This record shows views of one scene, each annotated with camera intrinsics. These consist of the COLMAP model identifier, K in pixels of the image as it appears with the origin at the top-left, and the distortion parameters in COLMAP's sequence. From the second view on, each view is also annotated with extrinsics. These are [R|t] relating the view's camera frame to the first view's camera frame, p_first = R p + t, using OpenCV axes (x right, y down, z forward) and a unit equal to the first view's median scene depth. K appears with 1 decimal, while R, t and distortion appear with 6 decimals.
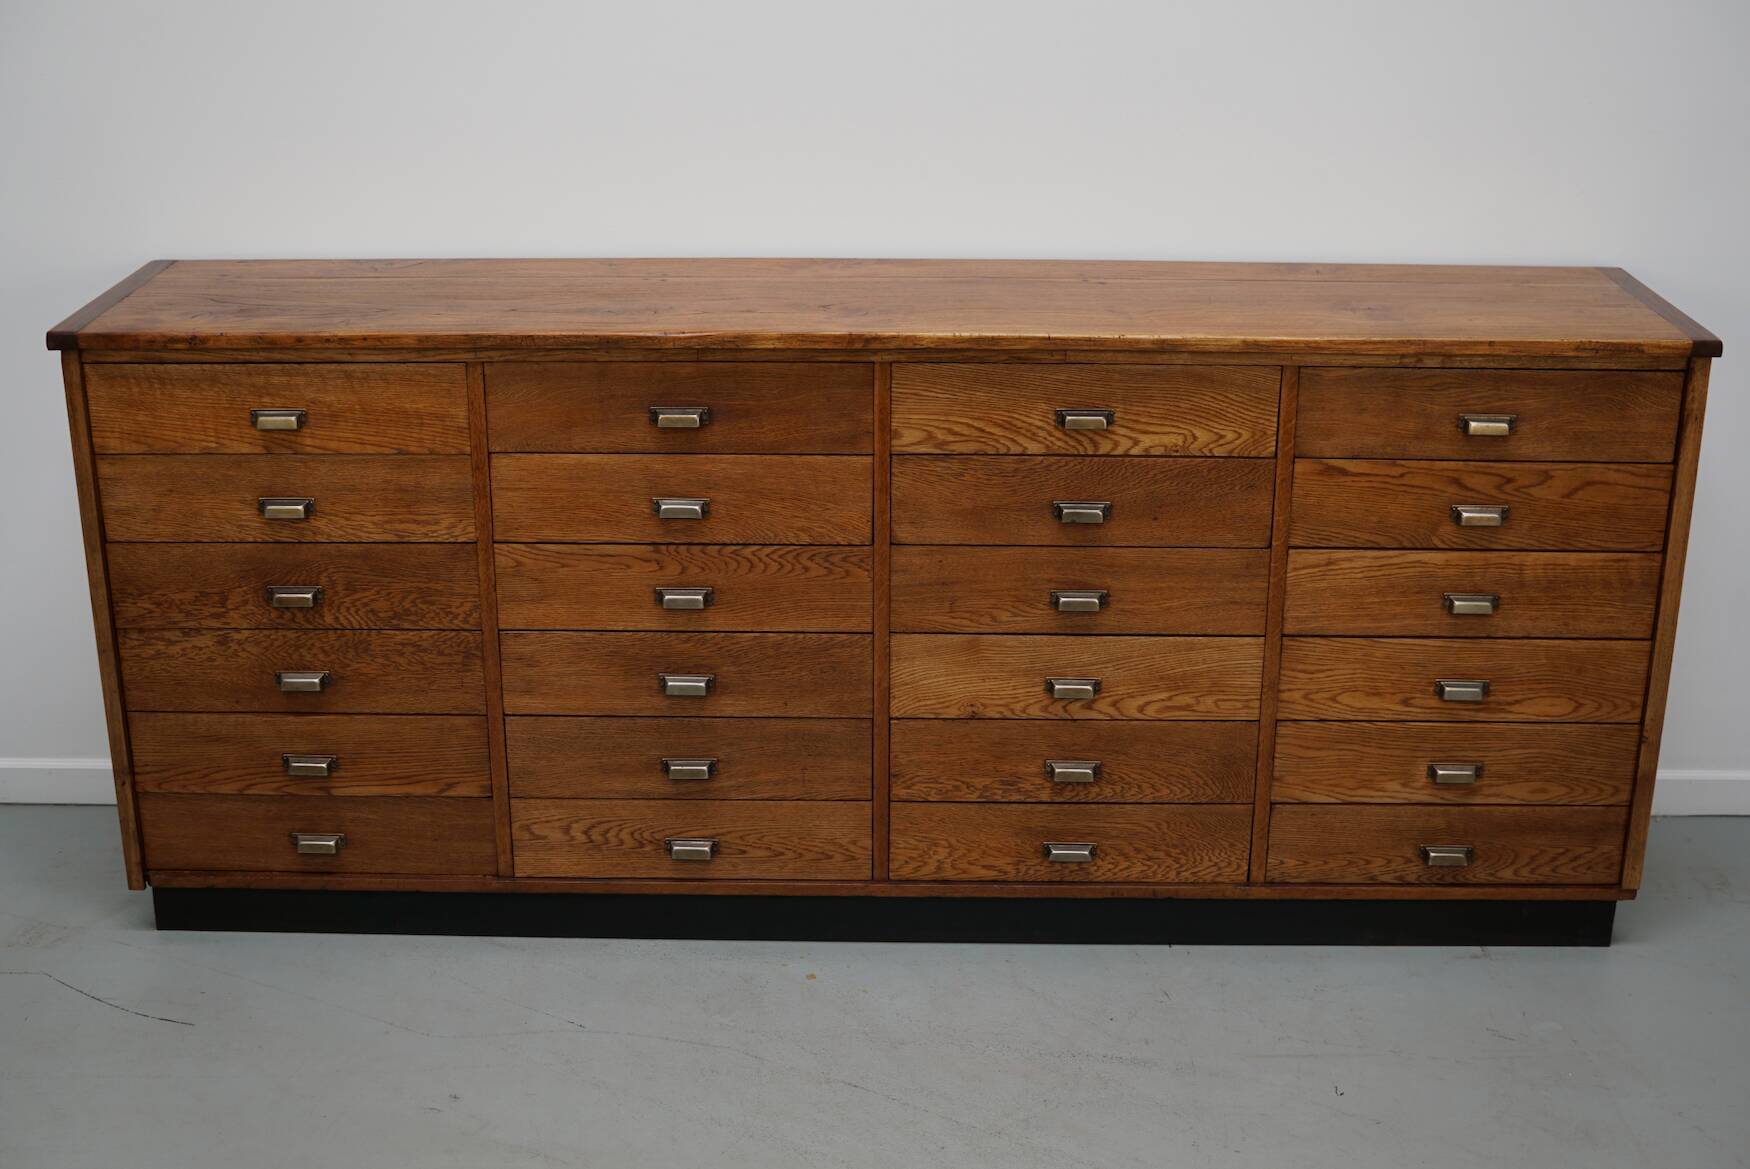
lens RADIAL K [[2268.5, 0, 881.9], [0, 2268.5, 590.9], [0, 0, 1]] dist [-0.156941, 0.354388]
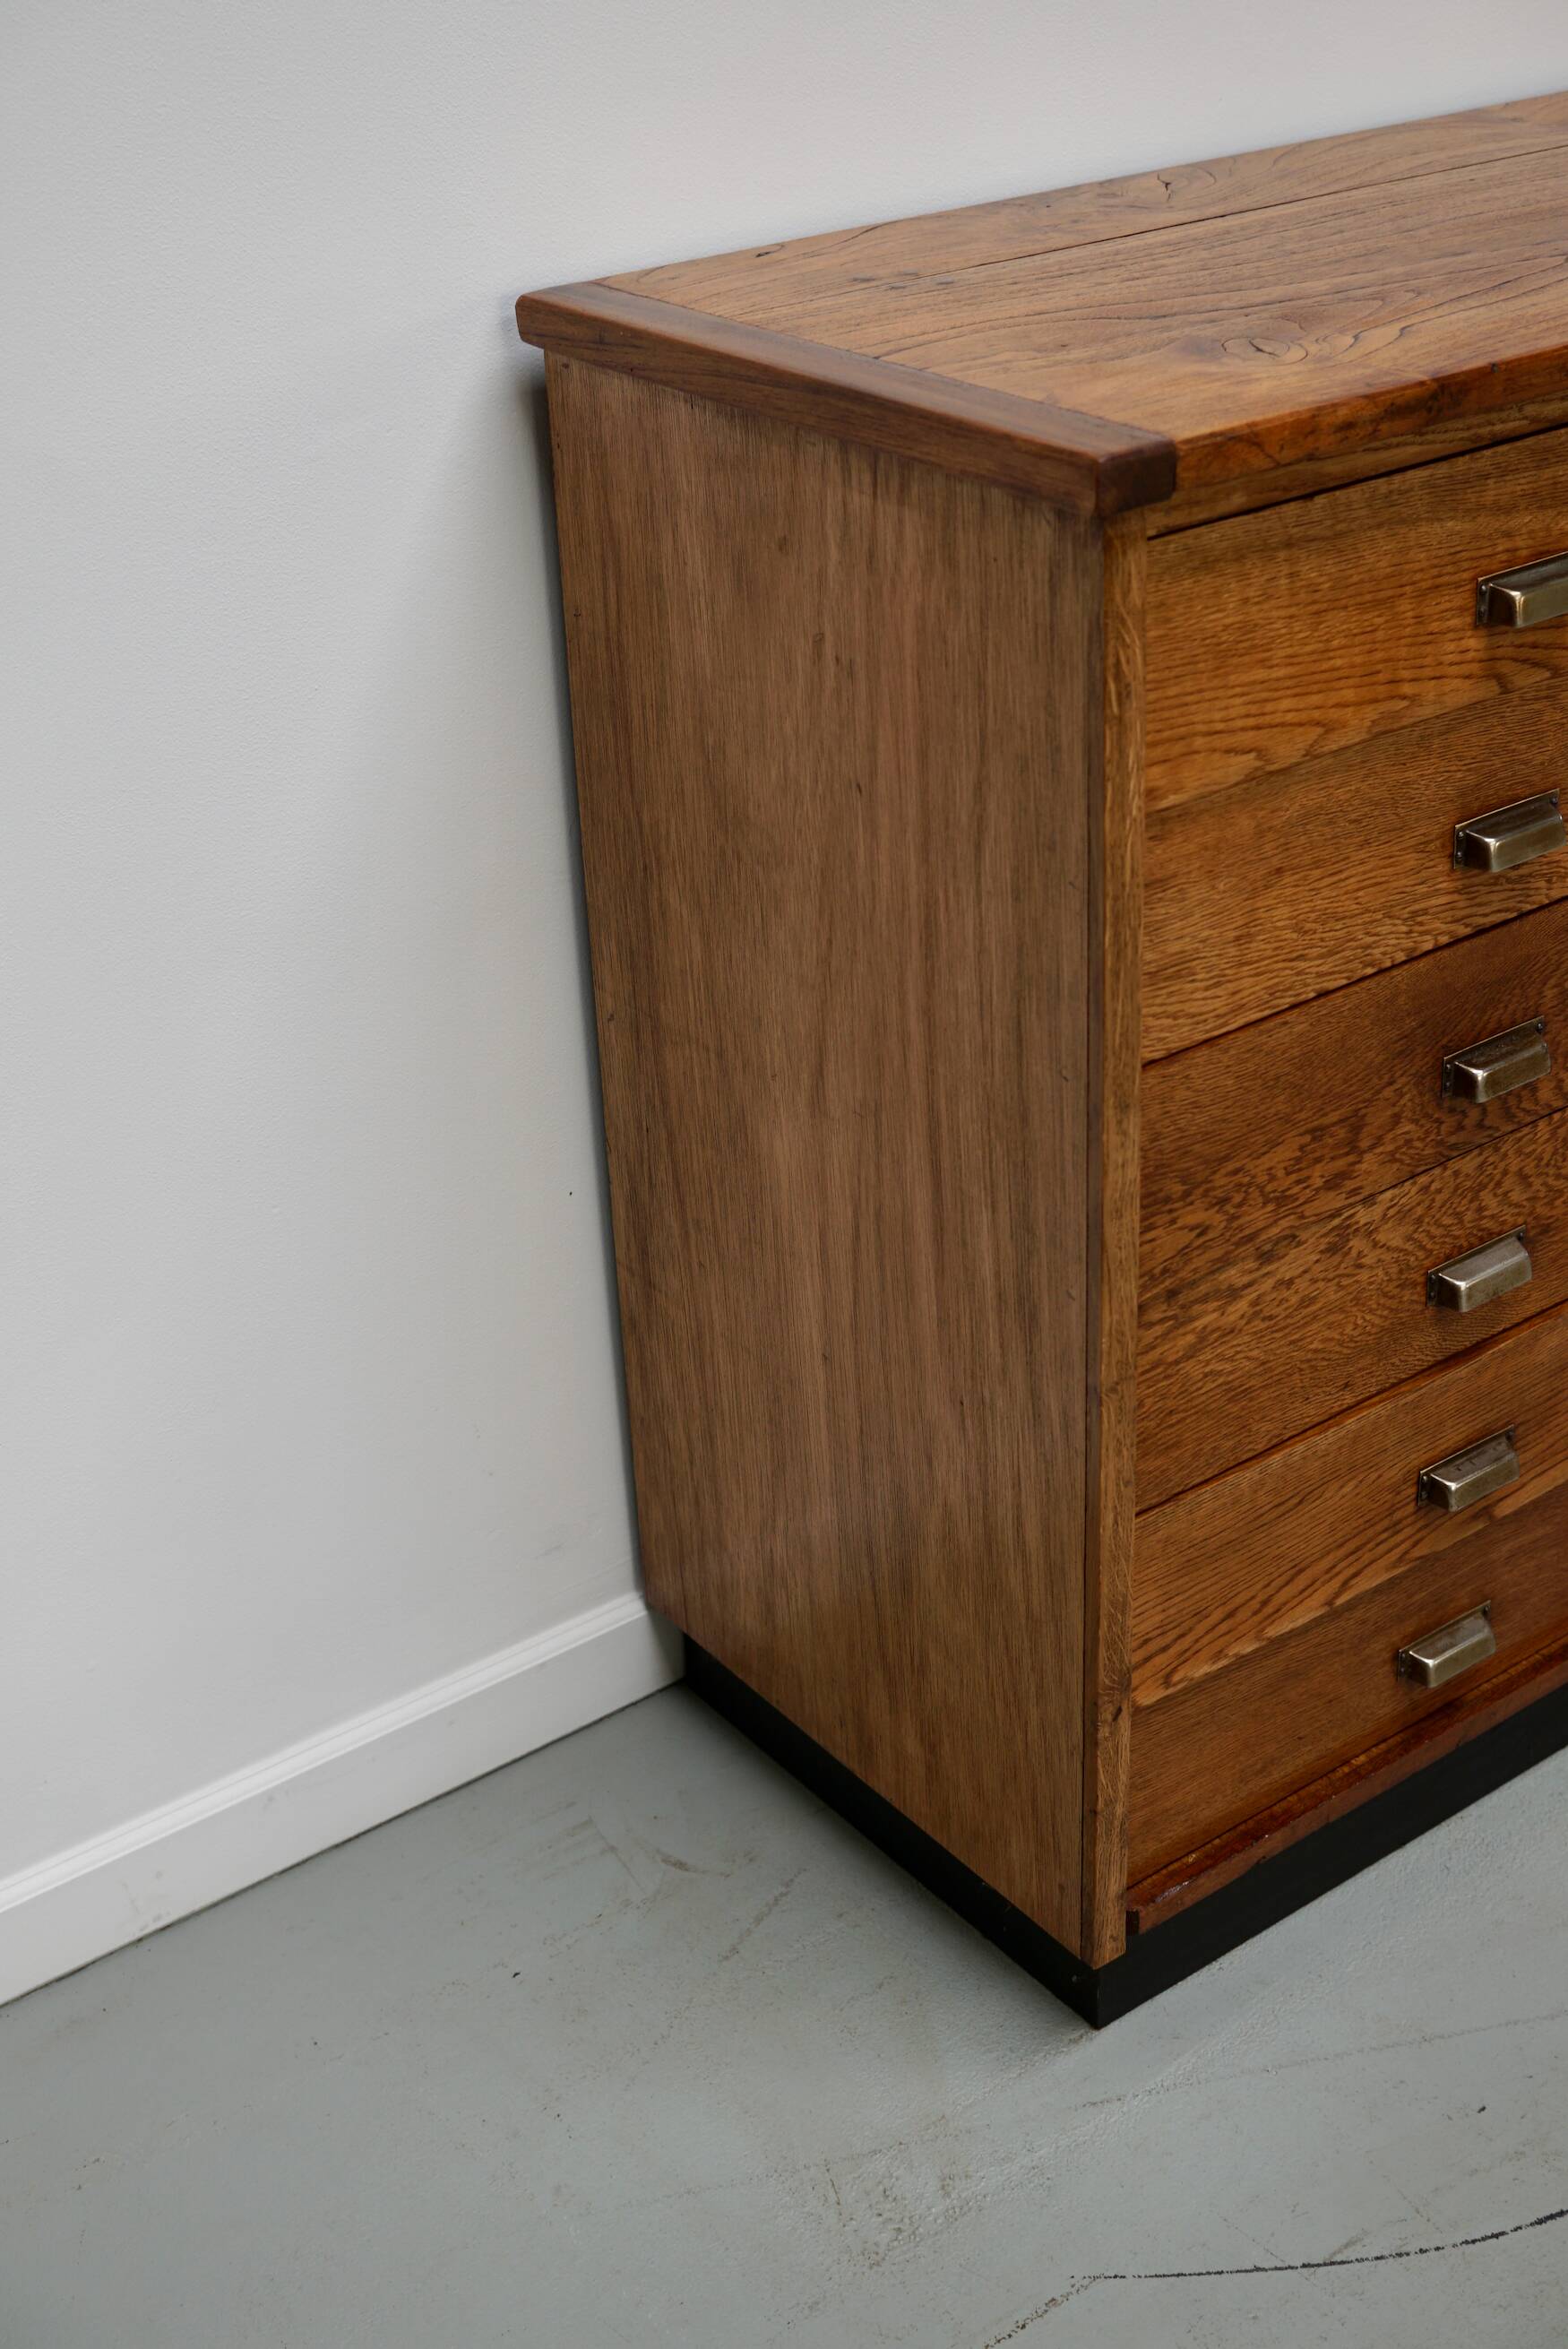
lens RADIAL K [[3044.7, 0, 793.4], [0, 3044.7, 1173.9], [0, 0, 1]] dist [-0.156941, 0.354388]
pose [[0.799800, -0.320914, 0.507282, -0.616422], [0.253051, 0.946585, 0.199853, -0.110492], [-0.544321, -0.031474, 0.838286, 0.636117]]
